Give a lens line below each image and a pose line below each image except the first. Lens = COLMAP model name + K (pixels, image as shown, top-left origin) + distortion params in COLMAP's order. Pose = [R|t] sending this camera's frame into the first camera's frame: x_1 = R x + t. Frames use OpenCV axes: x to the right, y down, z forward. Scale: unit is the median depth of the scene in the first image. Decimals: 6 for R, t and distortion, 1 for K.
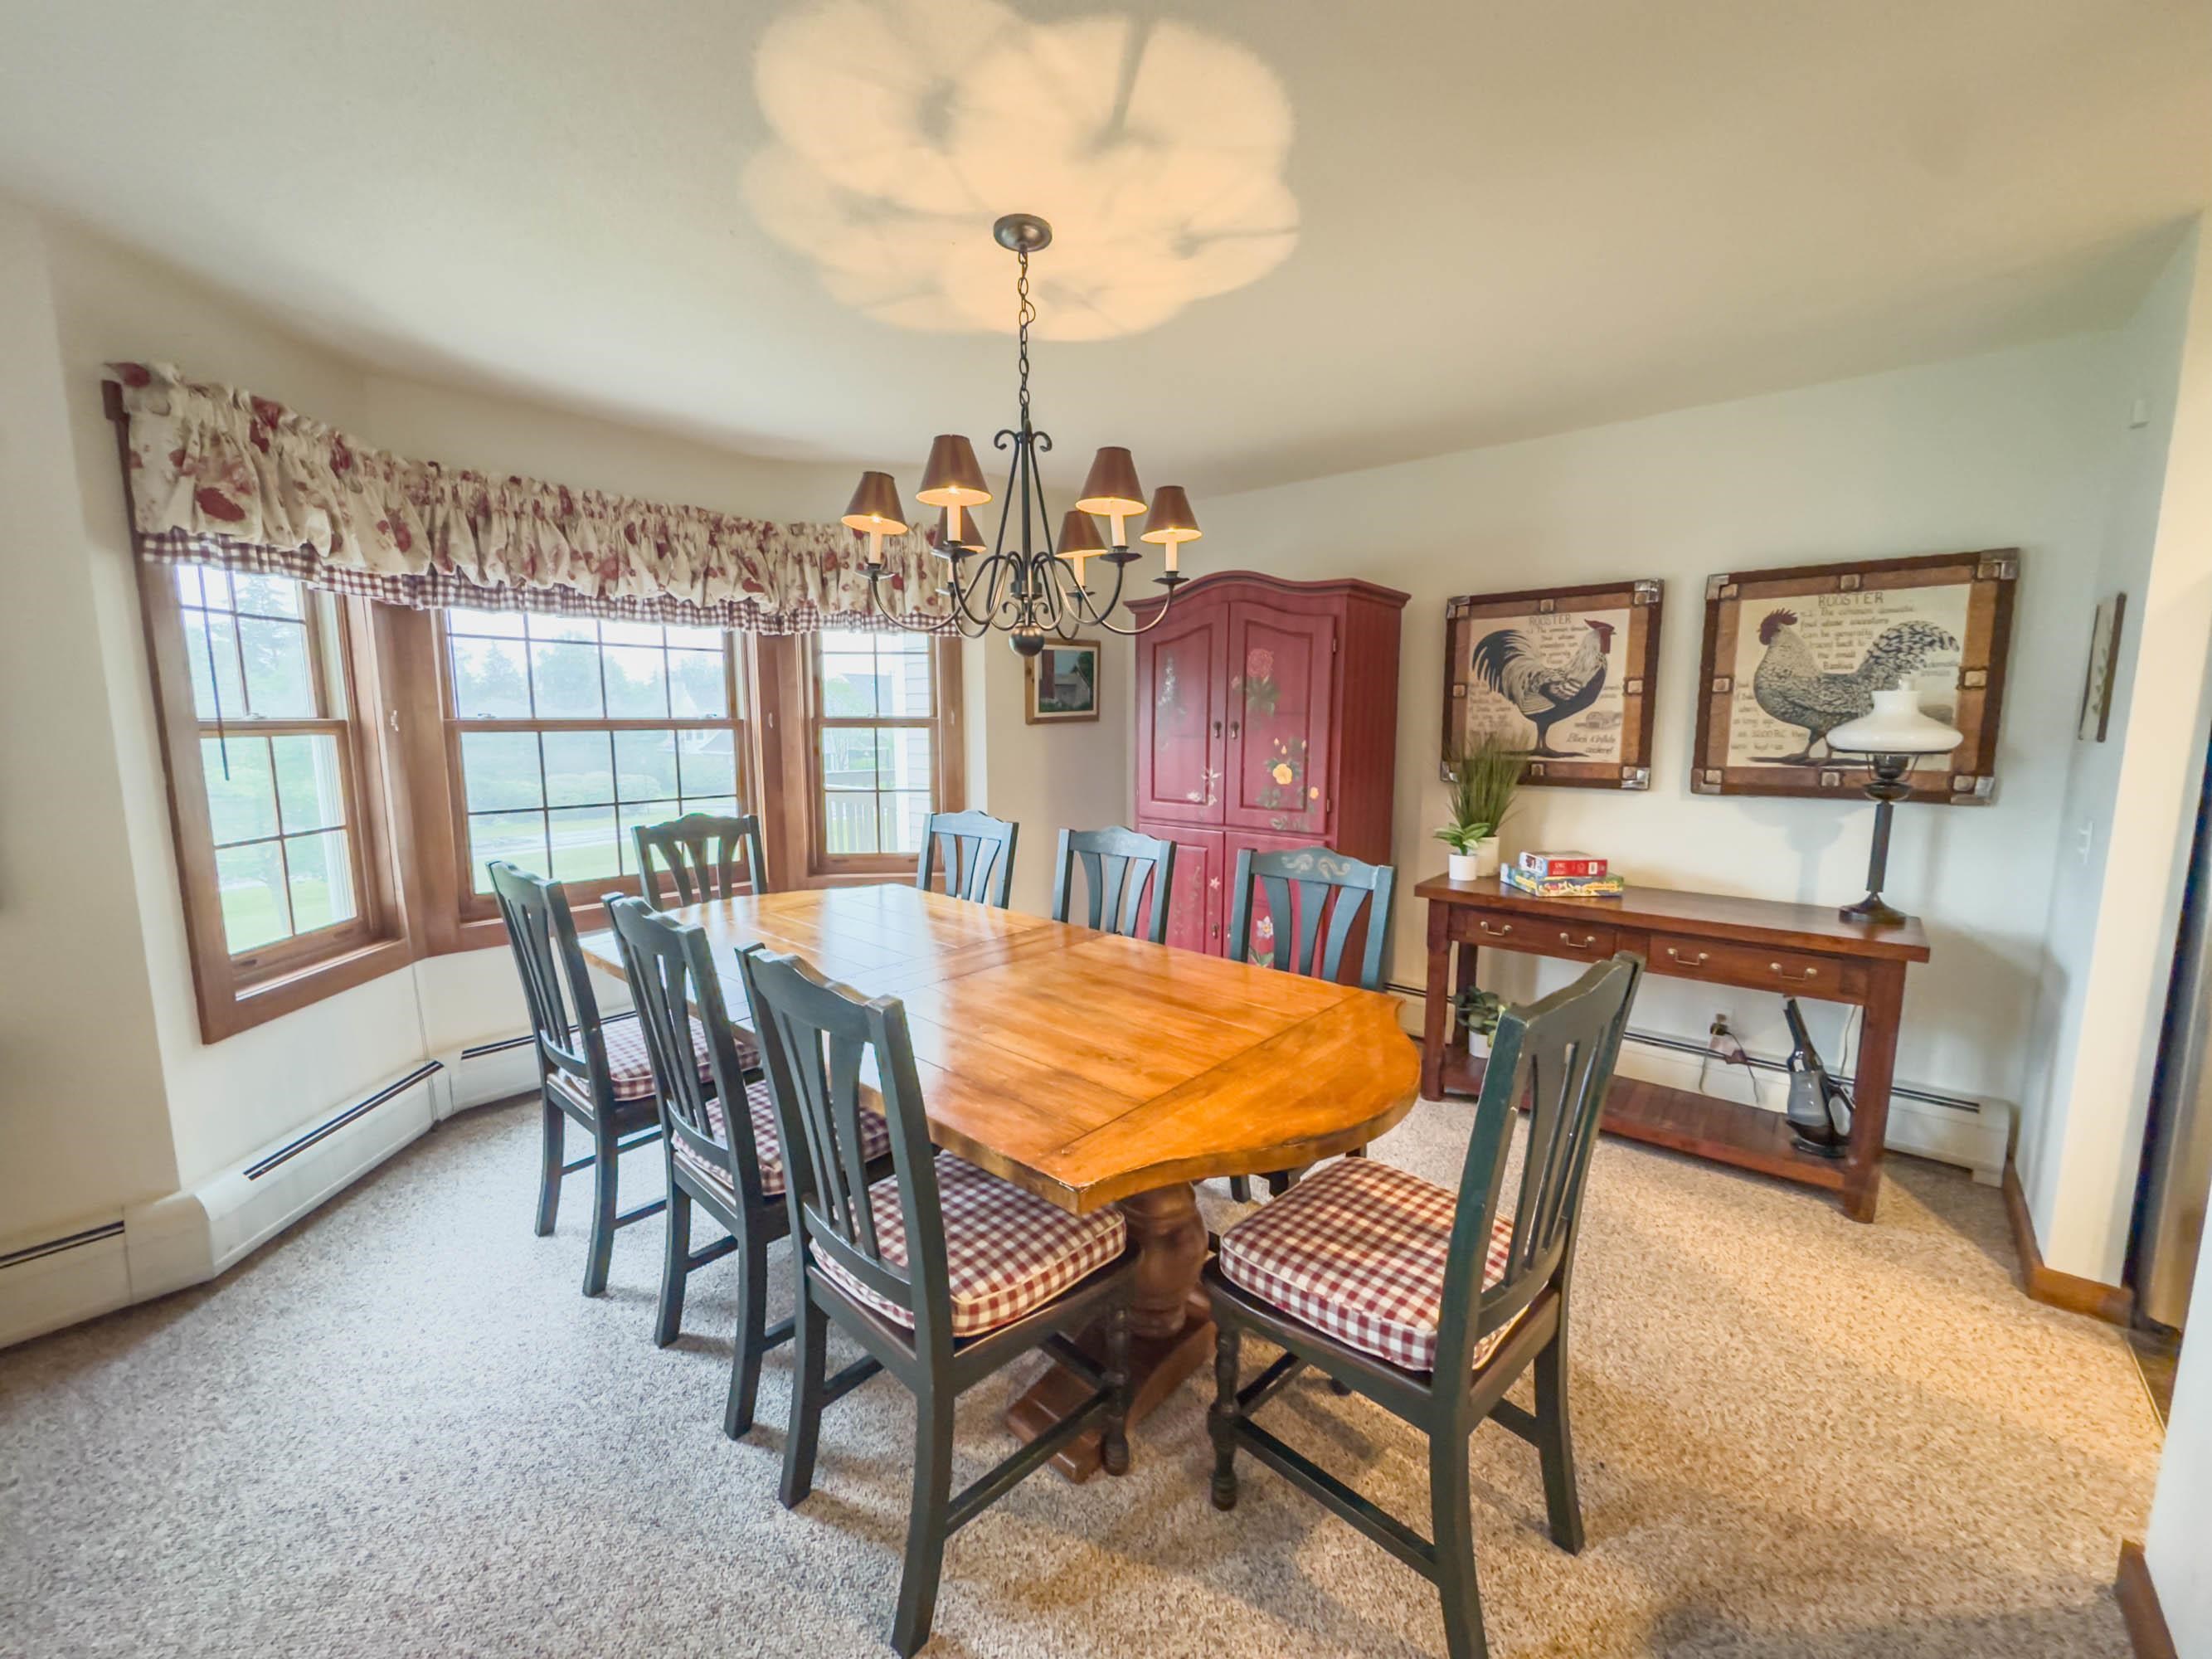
lens RADIAL K [[876.2, 0, 1101.8], [0, 876.2, 828.8], [0, 0, 1]] dist [-0.001176, -0.000800]
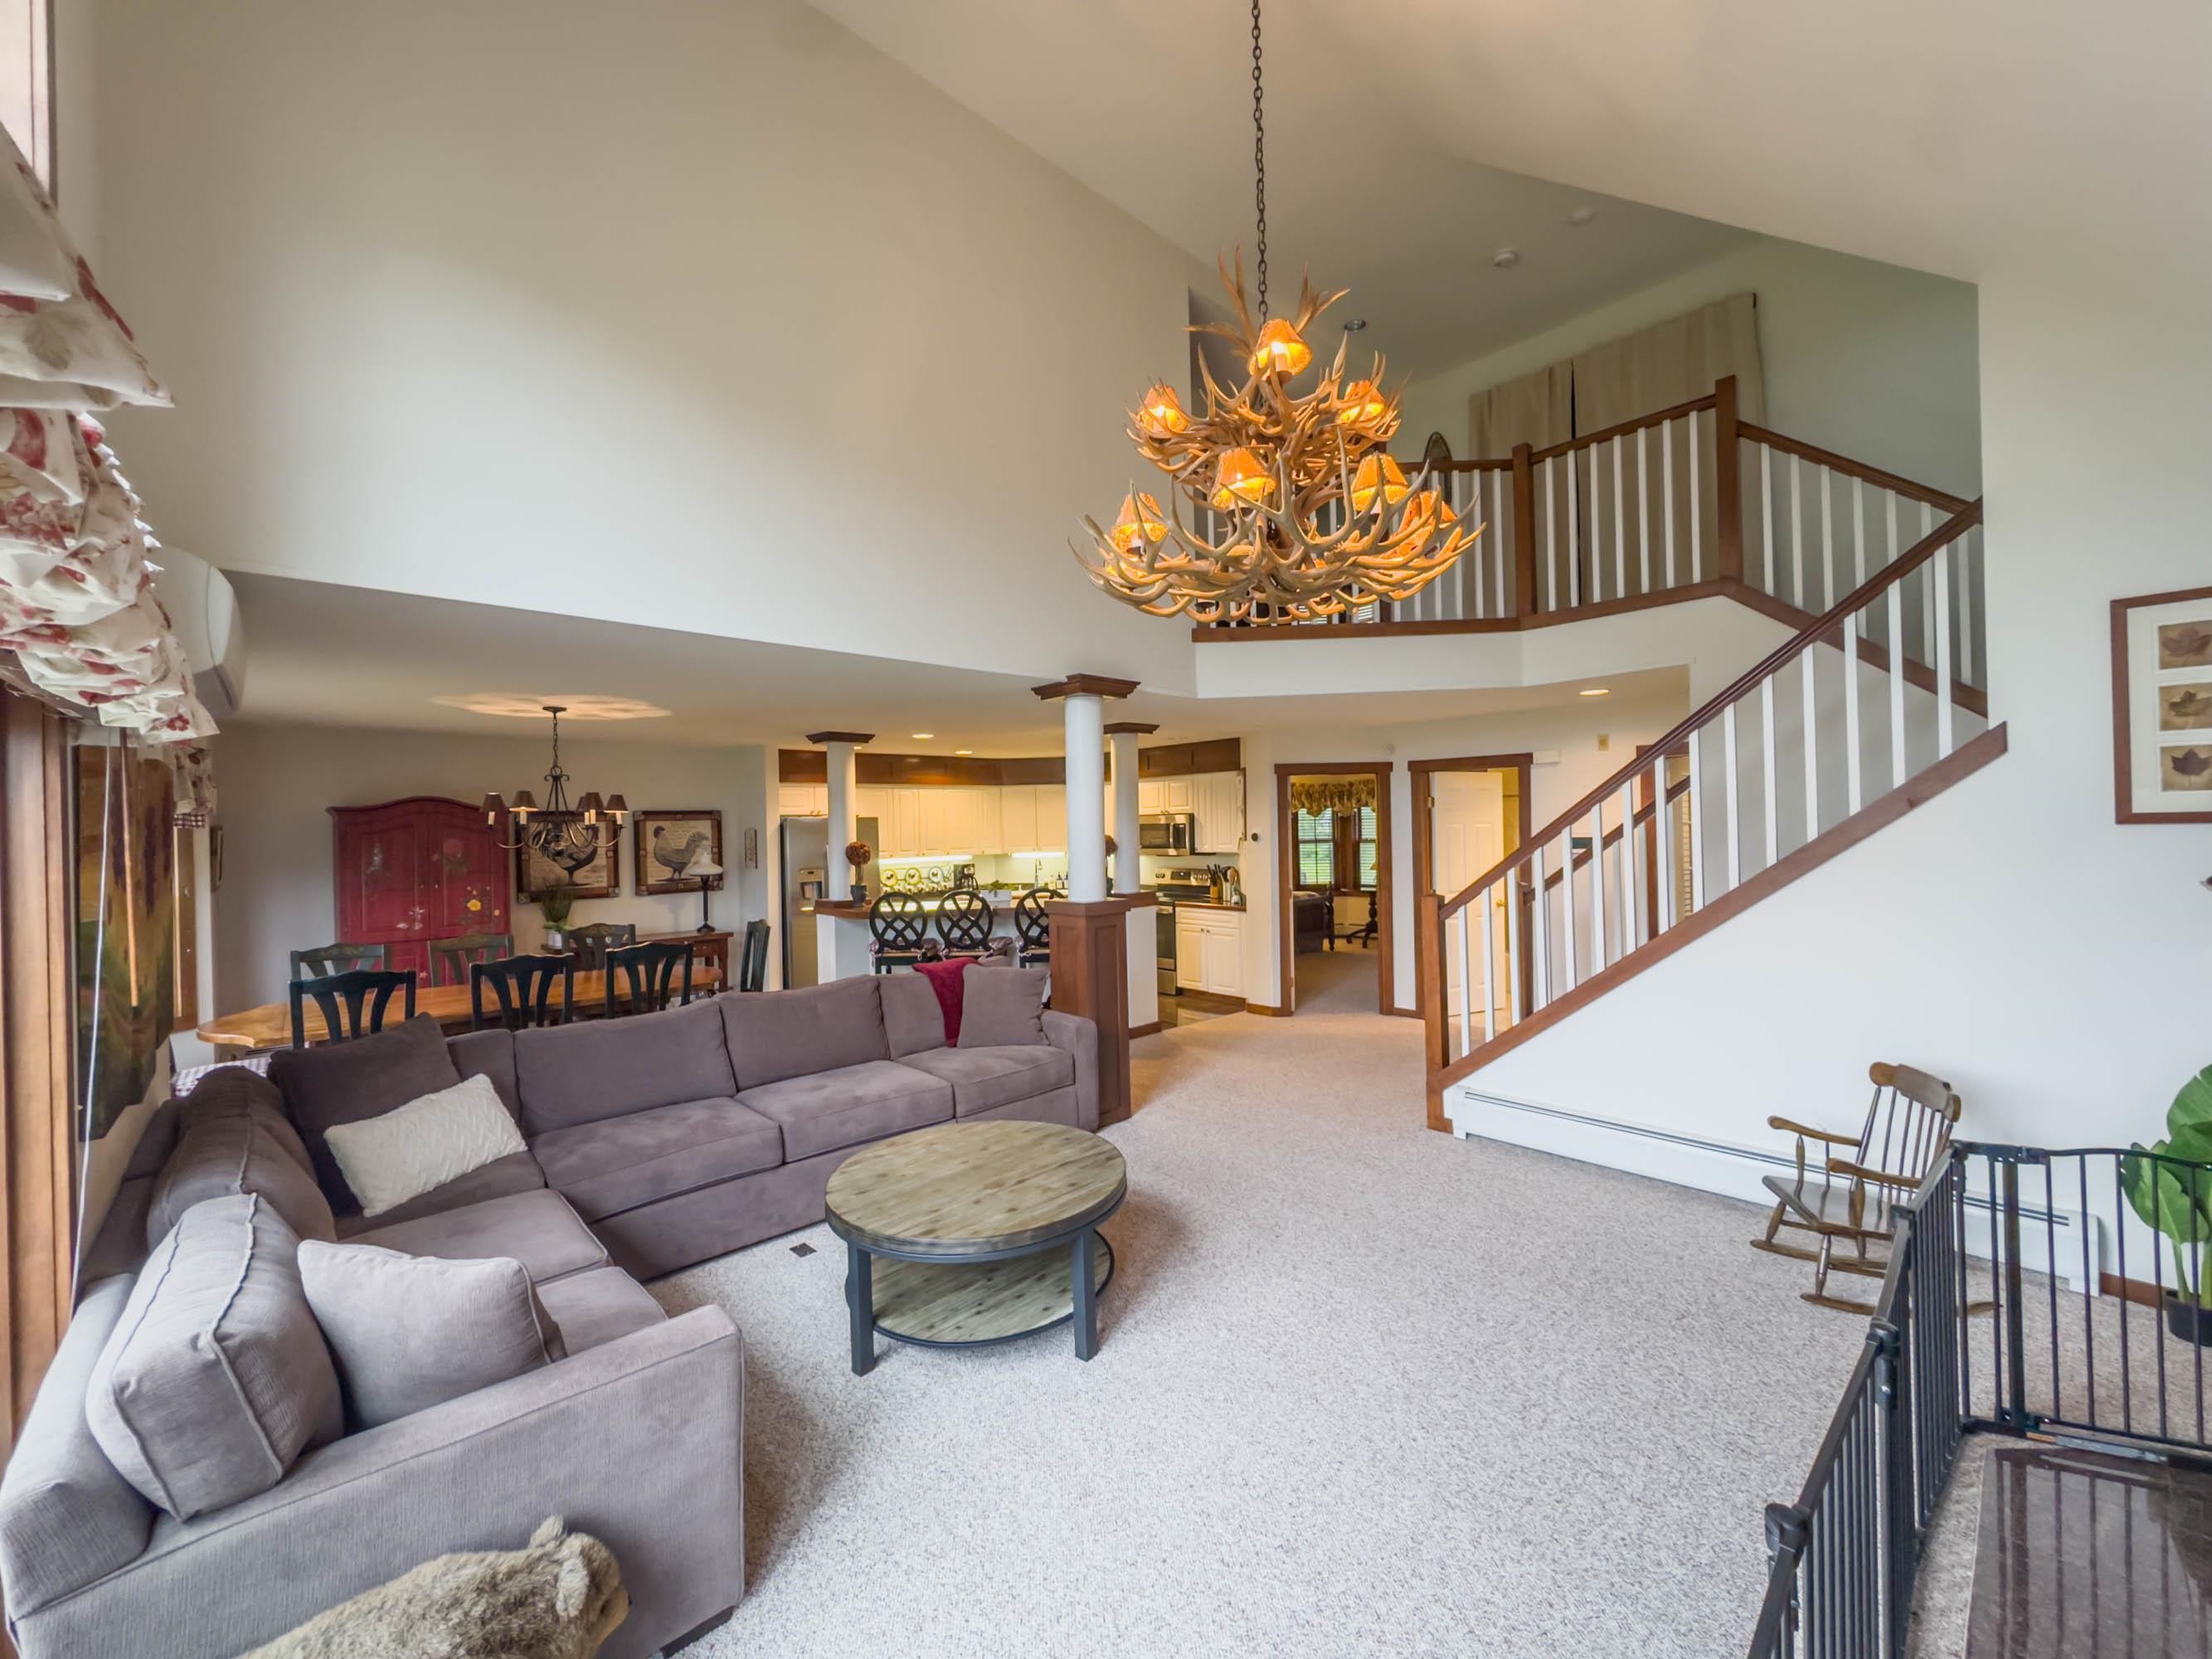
lens RADIAL K [[876.2, 0, 1101.8], [0, 876.2, 828.8], [0, 0, 1]] dist [-0.001176, -0.000800]
pose [[0.108472, -0.002141, 0.994097, -1.713526], [0.148711, 0.988780, -0.014097, 0.002126], [-0.982913, 0.149363, 0.107574, -0.617741]]
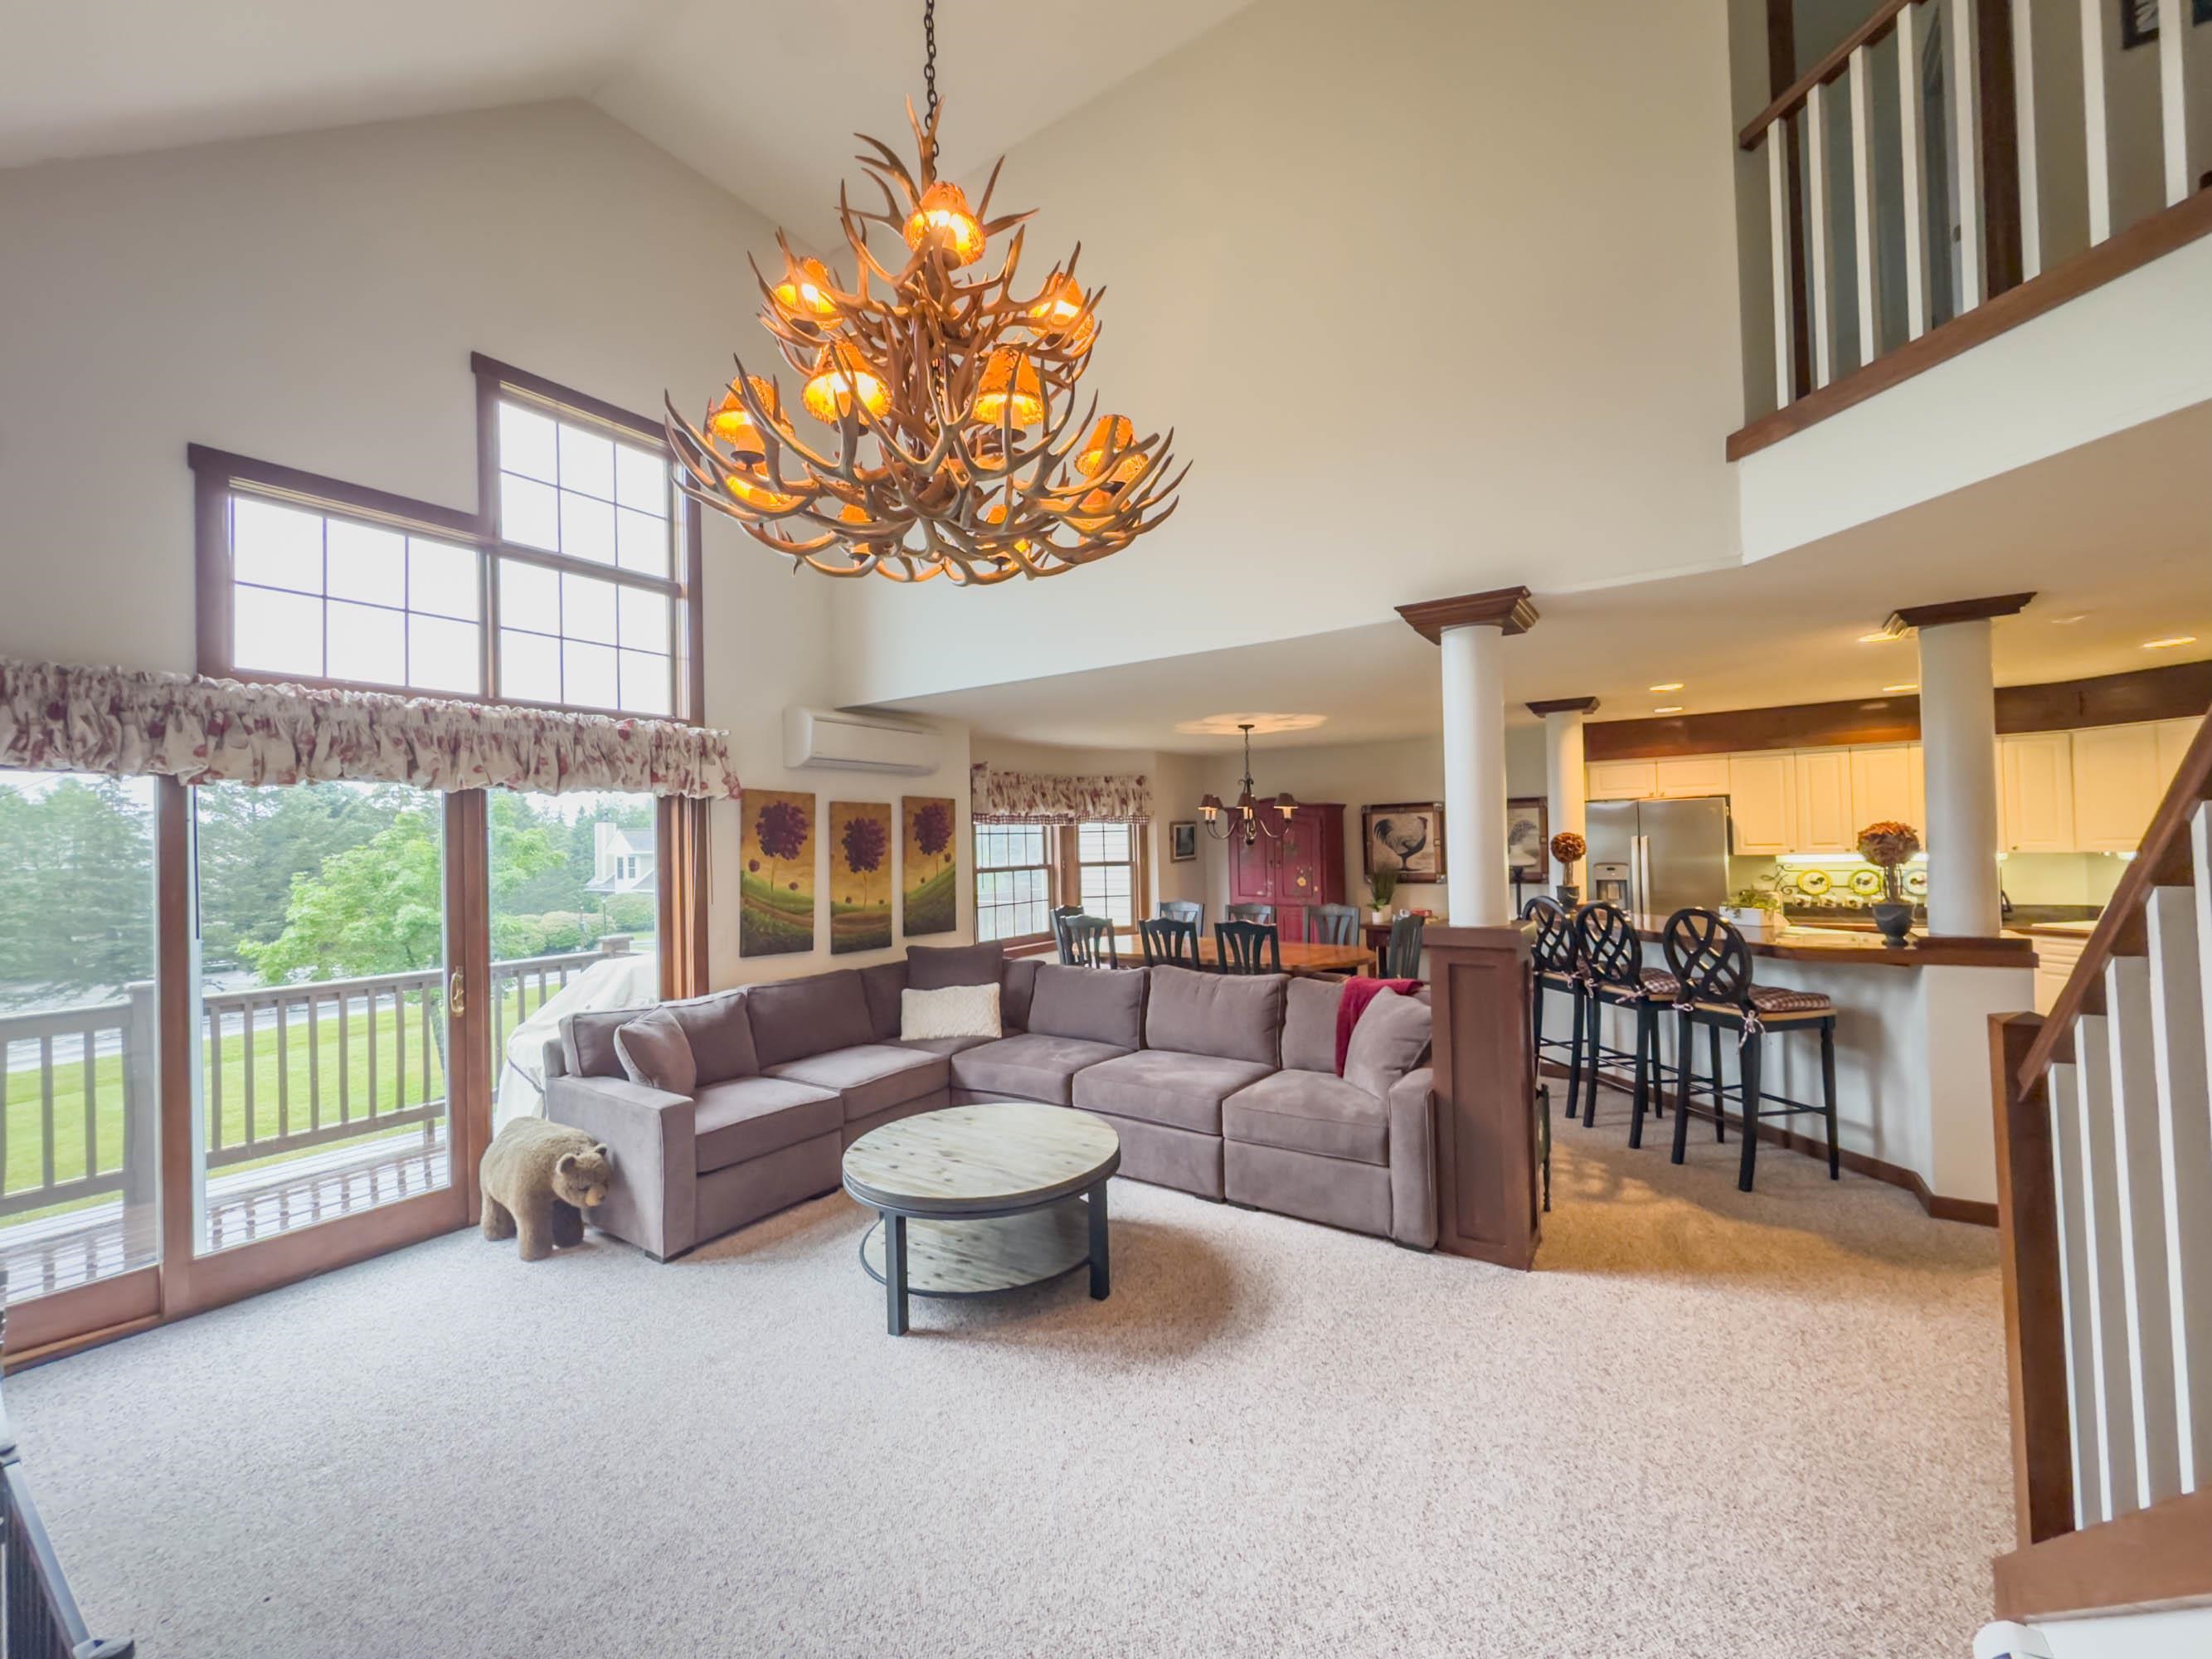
lens RADIAL K [[876.2, 0, 1101.8], [0, 876.2, 828.8], [0, 0, 1]] dist [-0.001176, -0.000800]
pose [[0.993251, -0.021634, 0.113952, -0.681242], [0.037908, 0.989046, -0.142654, 0.129969], [-0.109618, 0.146011, 0.983191, -1.473482]]
